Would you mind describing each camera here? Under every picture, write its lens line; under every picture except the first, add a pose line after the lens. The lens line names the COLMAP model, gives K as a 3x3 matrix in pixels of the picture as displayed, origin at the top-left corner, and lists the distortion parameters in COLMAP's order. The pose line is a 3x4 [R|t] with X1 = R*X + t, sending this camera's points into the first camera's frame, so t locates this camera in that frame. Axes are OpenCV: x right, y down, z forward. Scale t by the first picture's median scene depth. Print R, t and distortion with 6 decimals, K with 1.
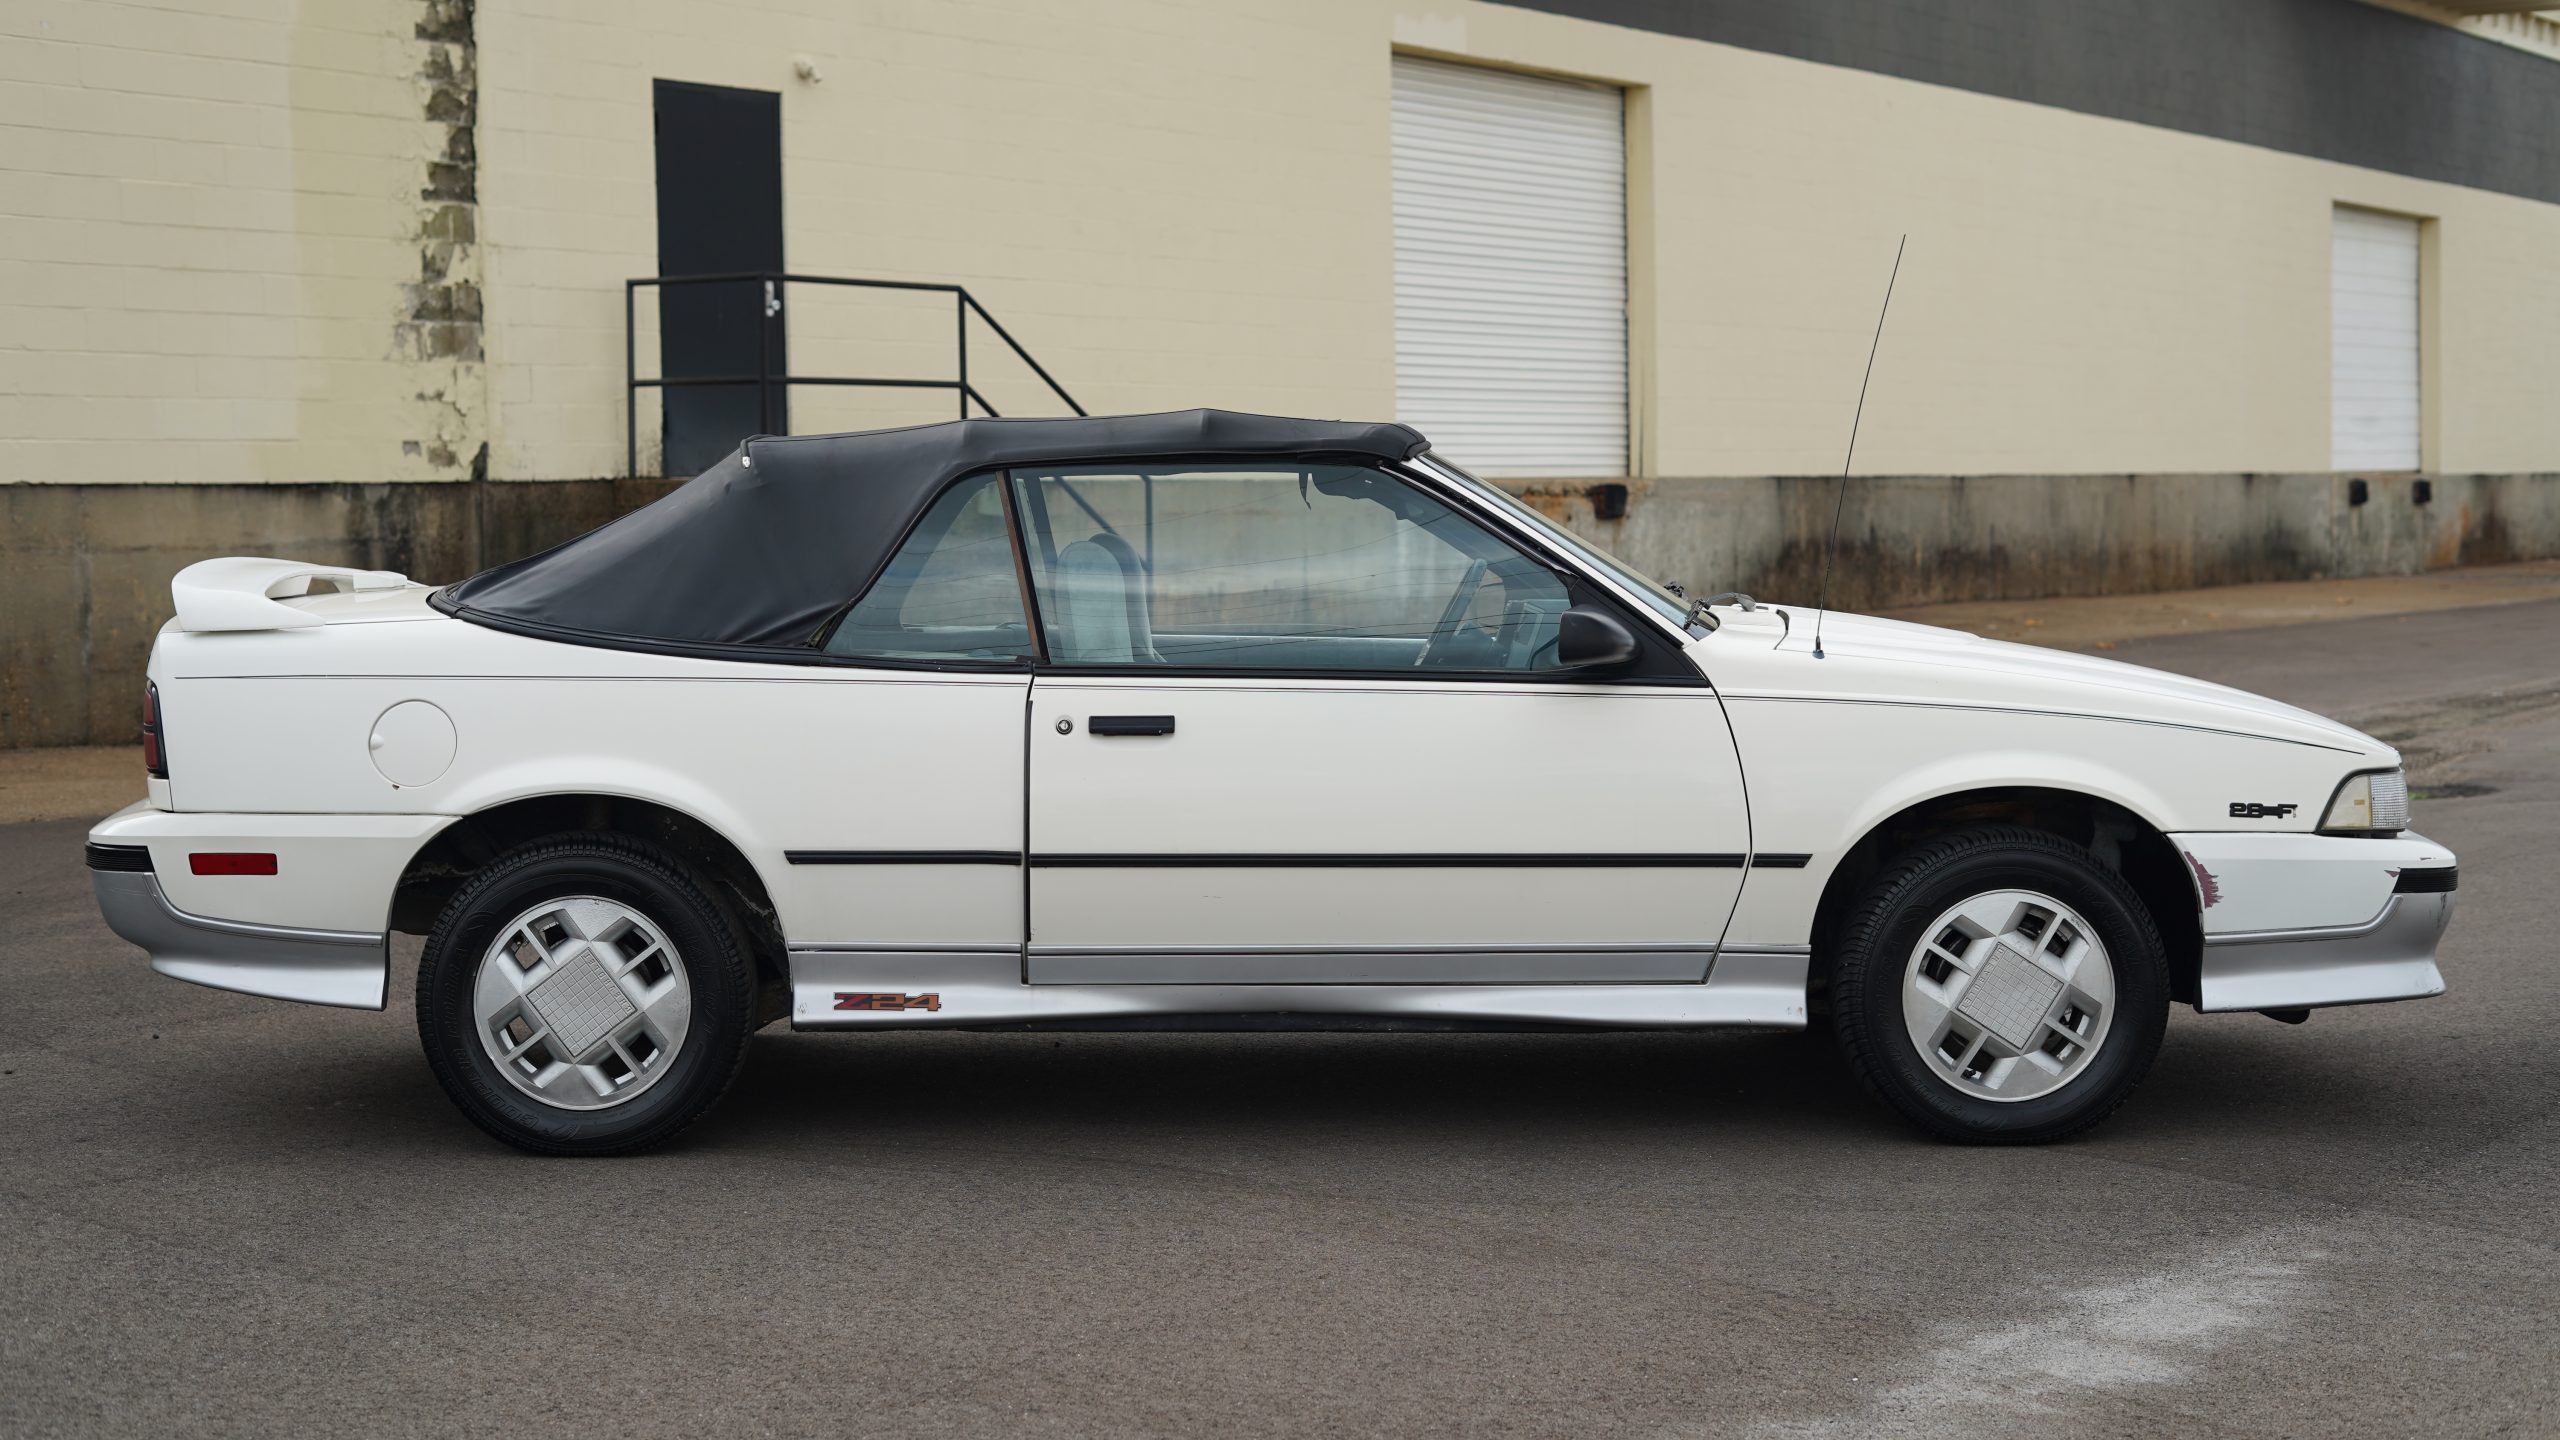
lens RADIAL K [[3840.3, 0, 1275.9], [0, 3840.3, 750.3], [0, 0, 1]] dist [-0.013540, -0.106218]
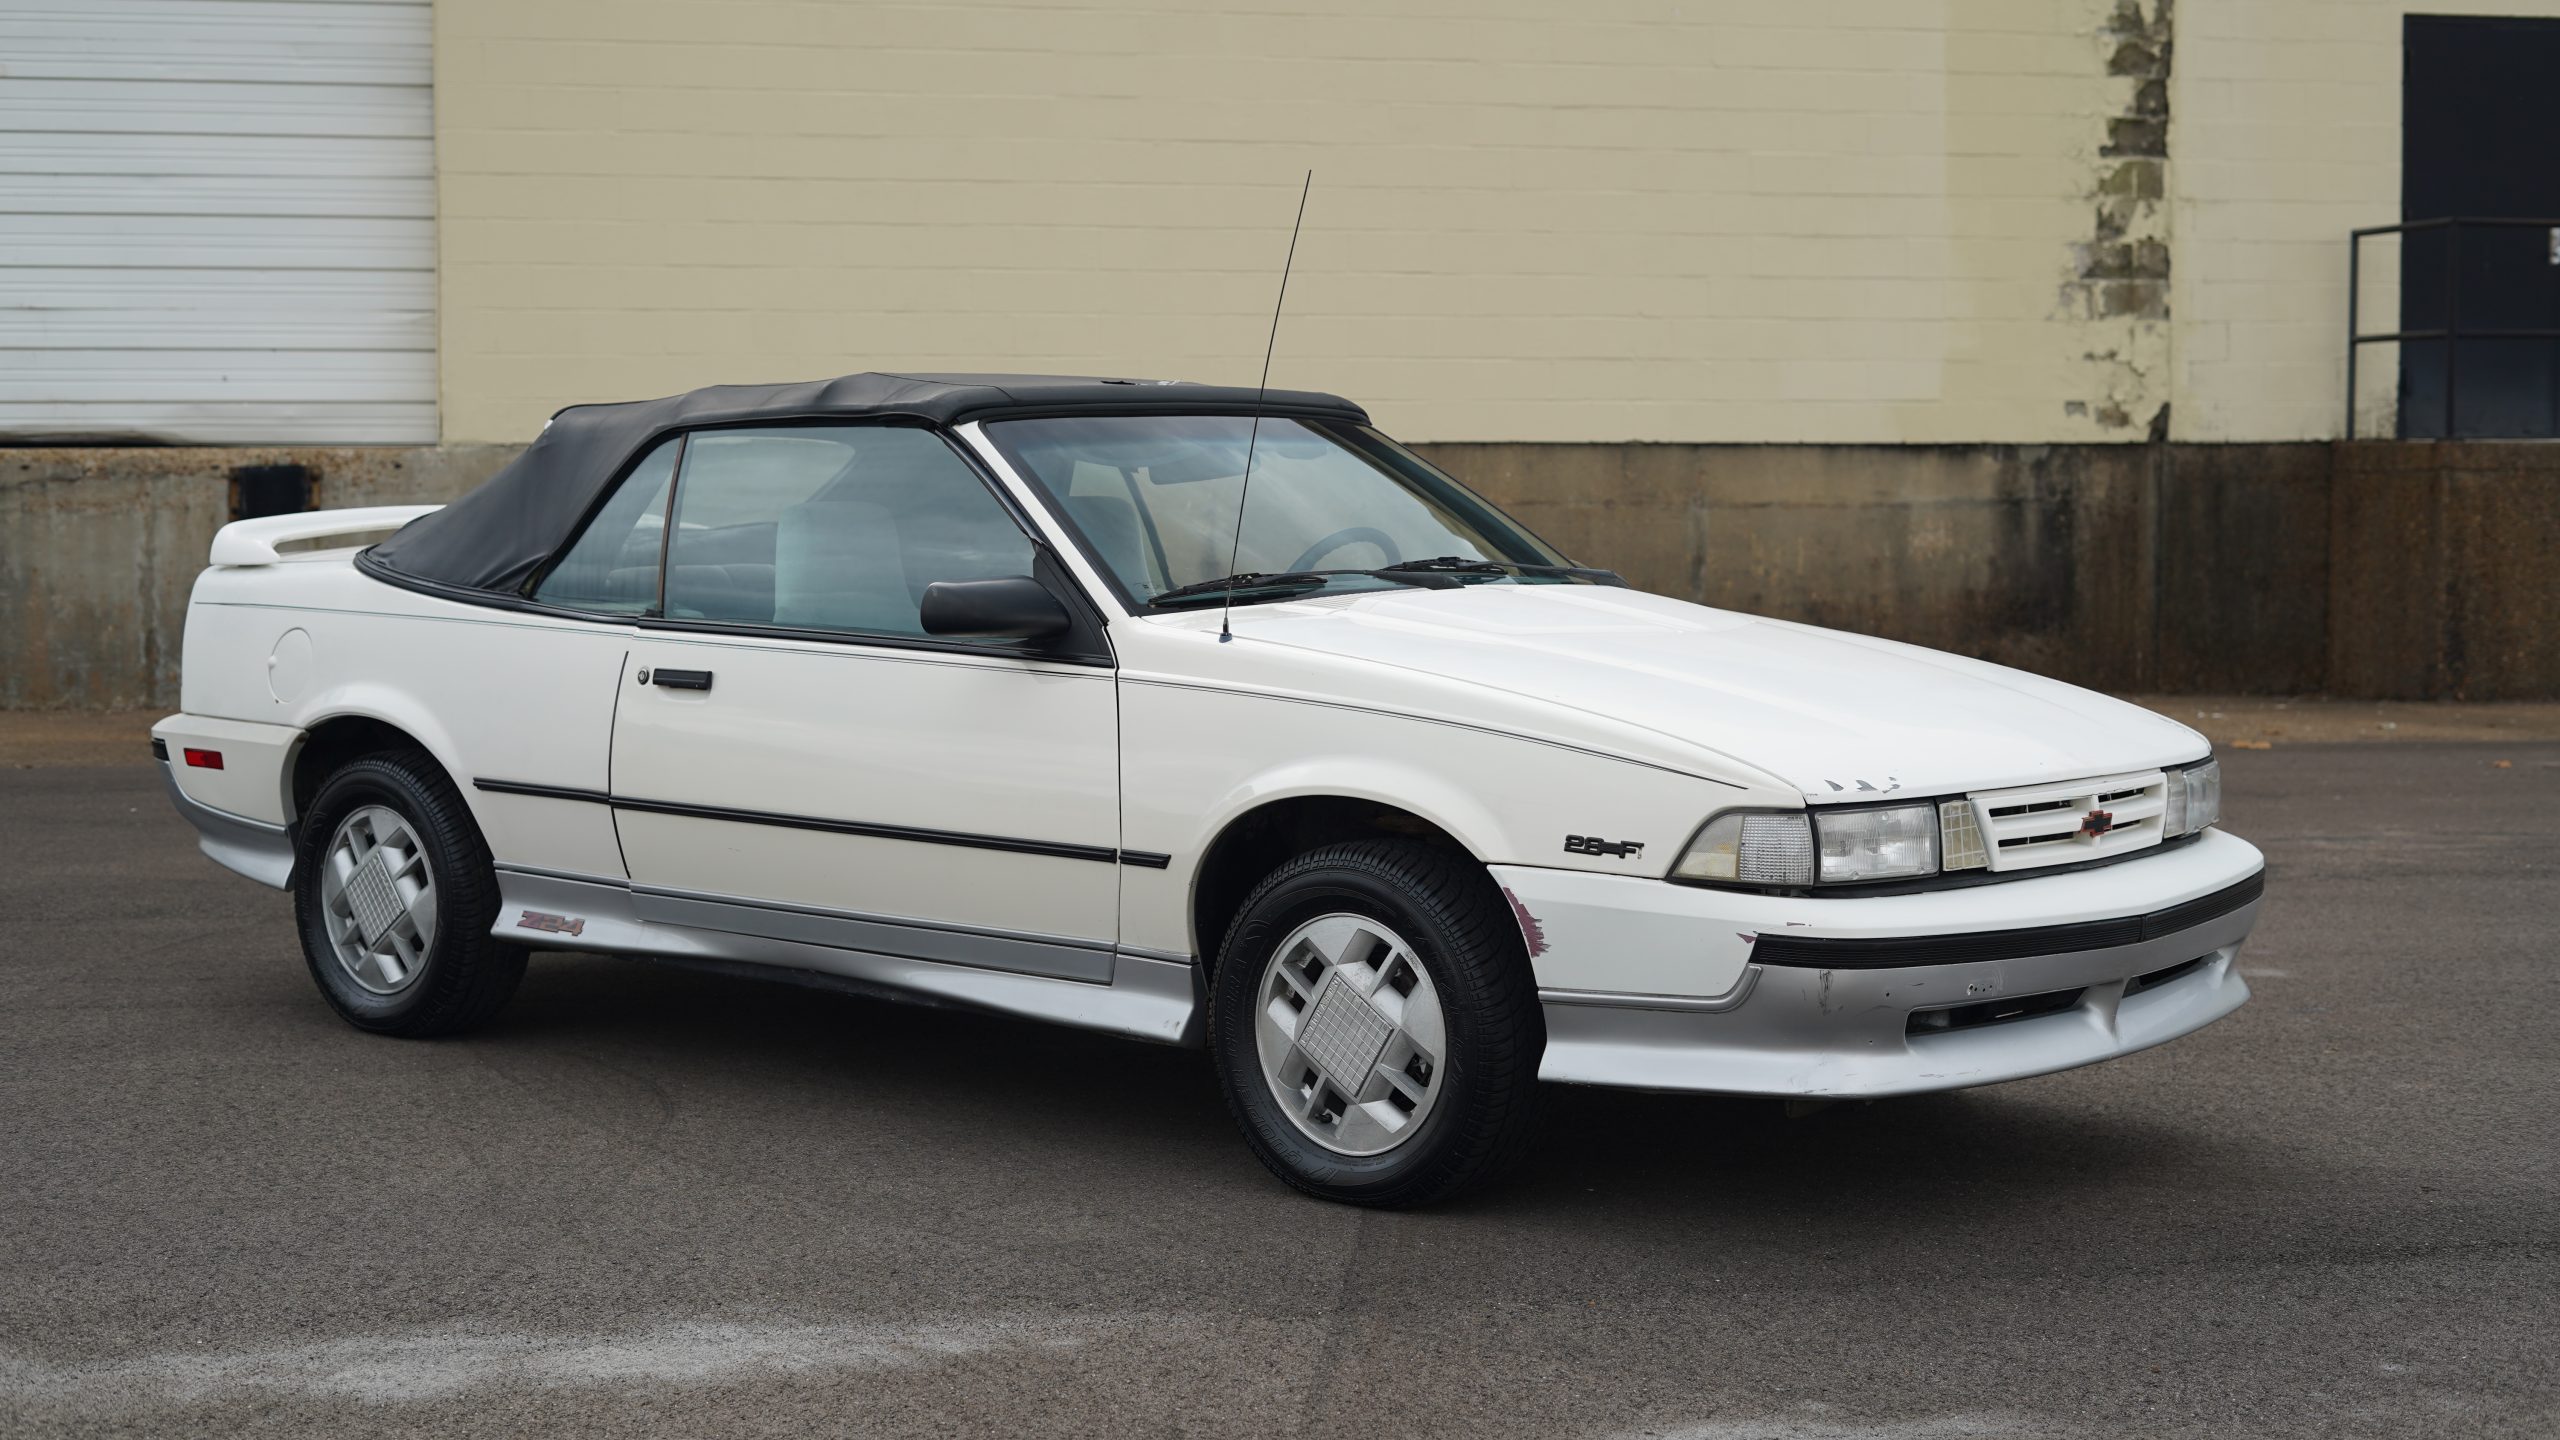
lens RADIAL K [[3840.3, 0, 1275.9], [0, 3840.3, 750.3], [0, 0, 1]] dist [-0.013540, -0.106218]
pose [[0.715413, 0.059165, -0.696193, 0.322837], [-0.051701, 0.998159, 0.031699, -0.011448], [0.696787, 0.013316, 0.717155, 0.147082]]
